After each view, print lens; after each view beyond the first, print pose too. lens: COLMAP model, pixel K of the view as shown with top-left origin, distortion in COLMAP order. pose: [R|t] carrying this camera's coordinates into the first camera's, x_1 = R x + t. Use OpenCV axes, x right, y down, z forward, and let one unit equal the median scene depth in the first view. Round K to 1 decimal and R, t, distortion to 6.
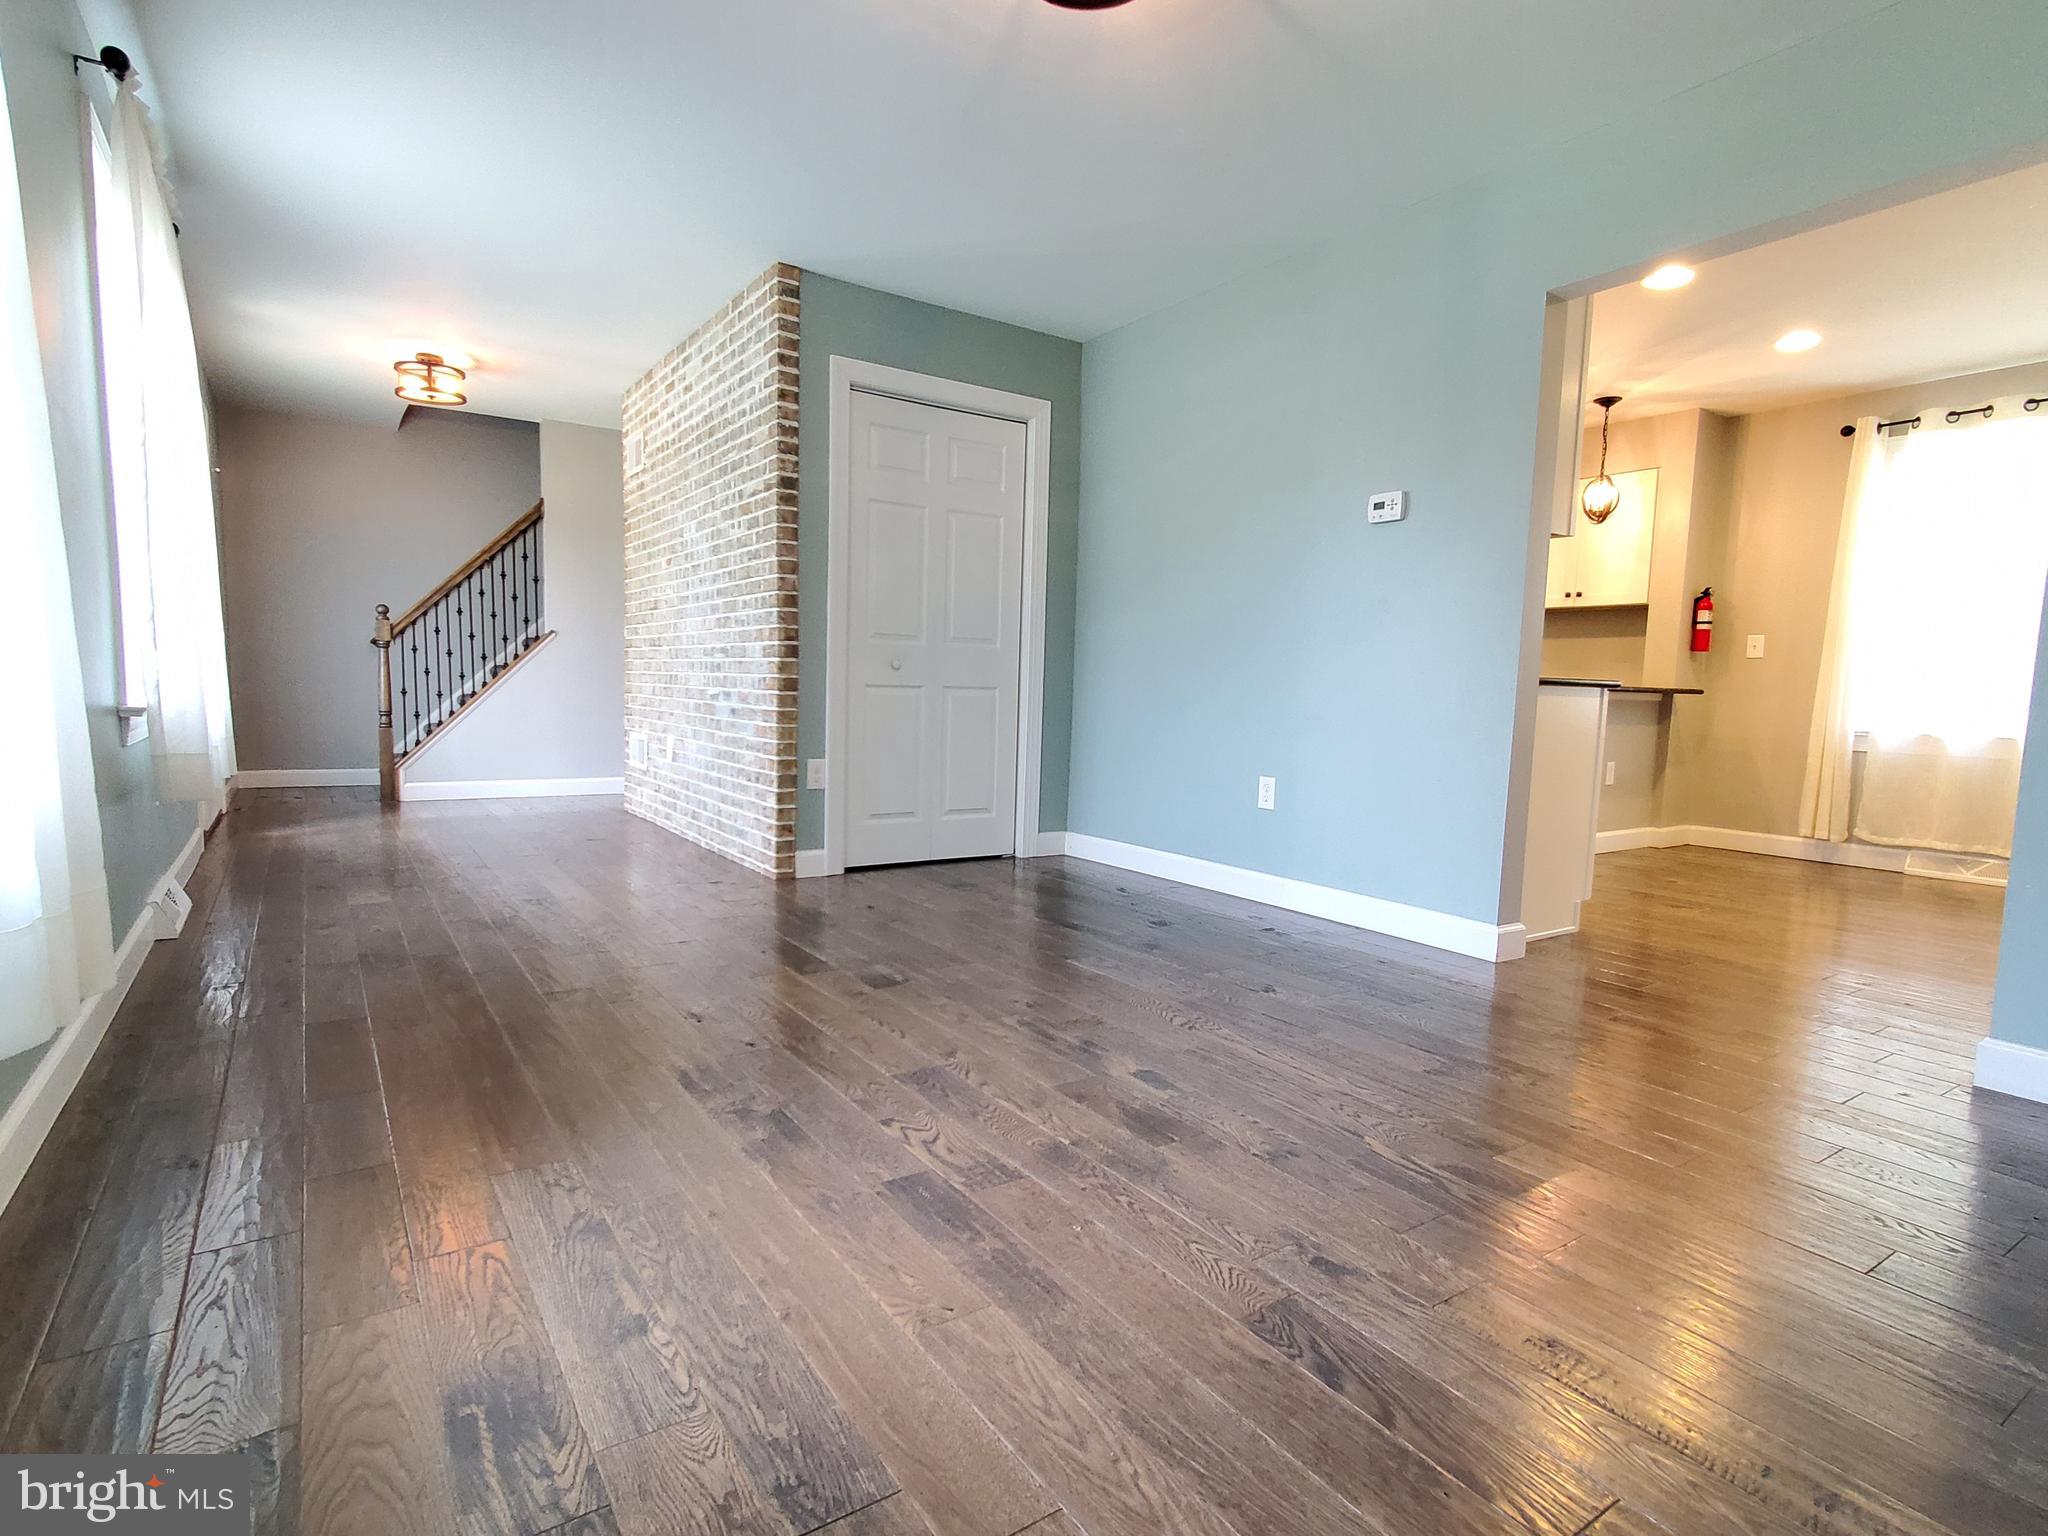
lens RADIAL K [[1037.8, 0, 1016.3], [0, 1037.8, 789.7], [0, 0, 1]] dist [-0.002486, 0.007977]
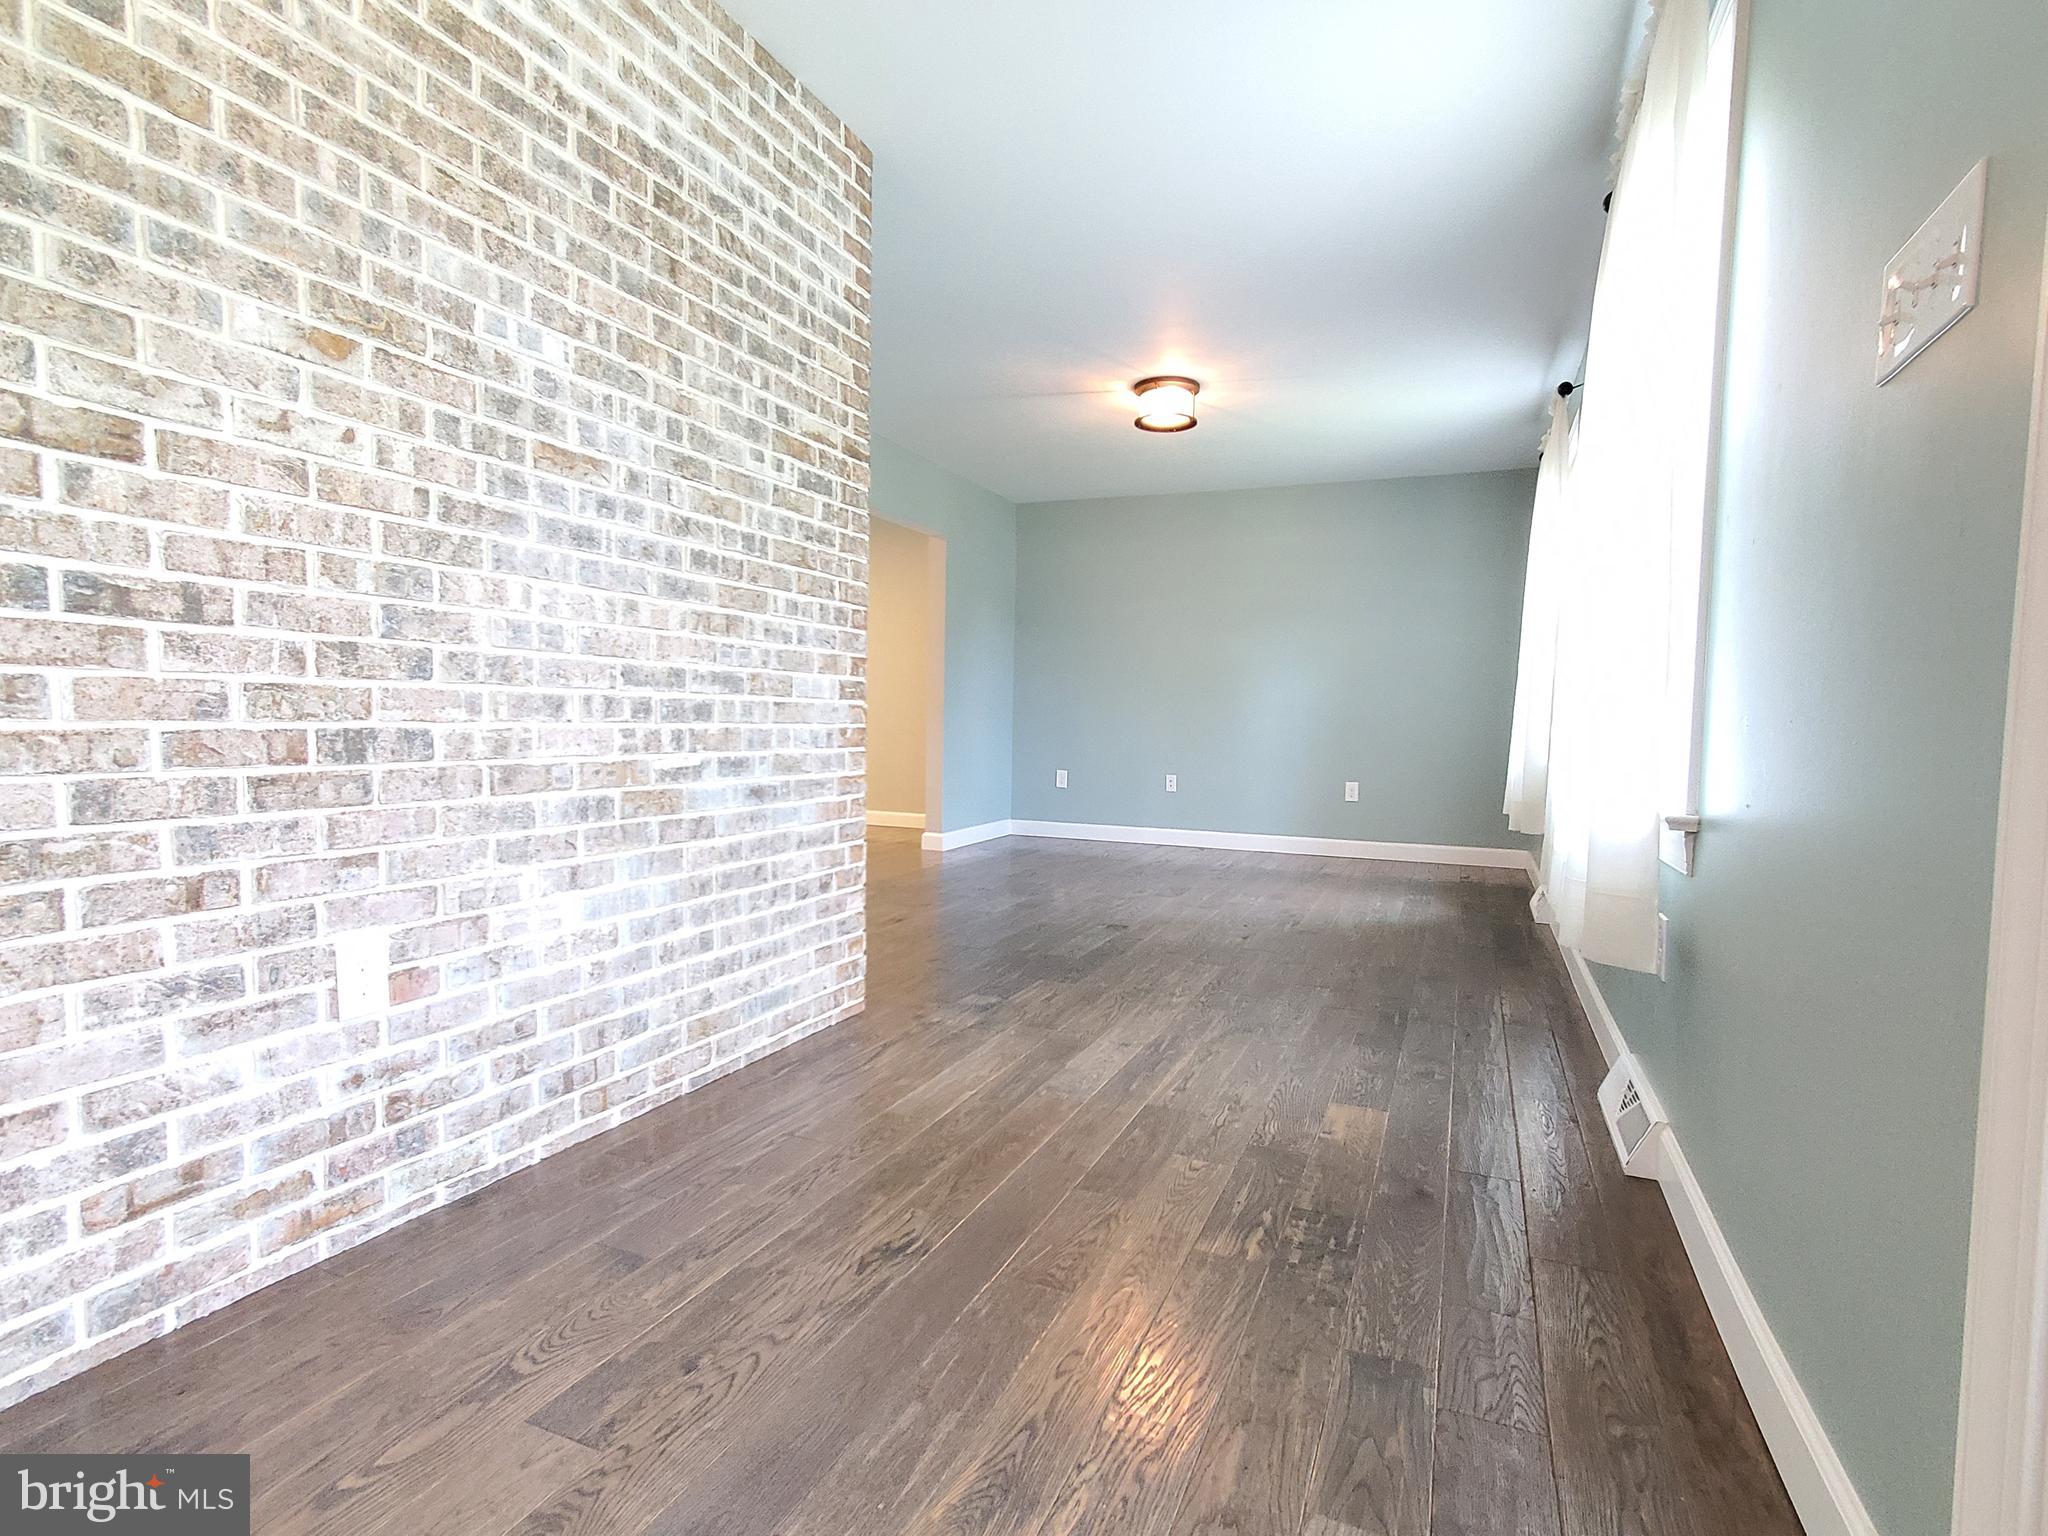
lens RADIAL K [[1037.8, 0, 1016.3], [0, 1037.8, 789.7], [0, 0, 1]] dist [-0.002486, 0.007977]
pose [[-0.541768, -0.079405, 0.836769, -0.833029], [0.064708, 0.988633, 0.135712, -0.147173], [-0.838033, 0.127671, -0.530472, 1.214001]]
